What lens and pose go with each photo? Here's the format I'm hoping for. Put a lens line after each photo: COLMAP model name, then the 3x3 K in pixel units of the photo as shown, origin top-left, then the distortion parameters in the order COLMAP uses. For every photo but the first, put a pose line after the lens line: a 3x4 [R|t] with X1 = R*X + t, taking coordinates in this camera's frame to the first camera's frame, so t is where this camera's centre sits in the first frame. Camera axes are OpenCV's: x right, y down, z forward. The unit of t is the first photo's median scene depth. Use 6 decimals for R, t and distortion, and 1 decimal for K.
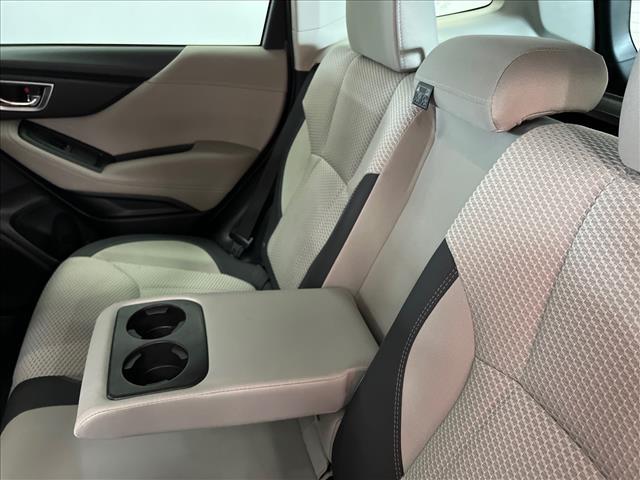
lens RADIAL K [[488.9, 0, 336.3], [0, 488.9, 240.0], [0, 0, 1]] dist [-0.059614, -0.002174]
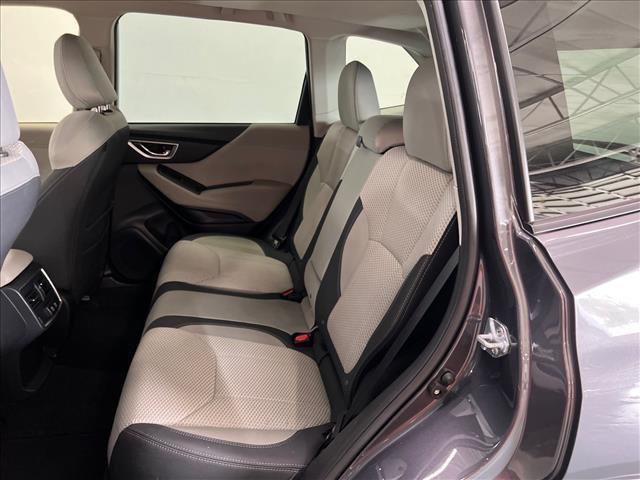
lens RADIAL K [[488.9, 0, 318.9], [0, 488.9, 238.3], [0, 0, 1]] dist [-0.059614, -0.002174]
pose [[0.992307, 0.007565, -0.123570, 0.147799], [-0.027131, 0.987156, -0.157438, 0.272002], [0.120792, 0.159580, 0.979767, -0.619544]]
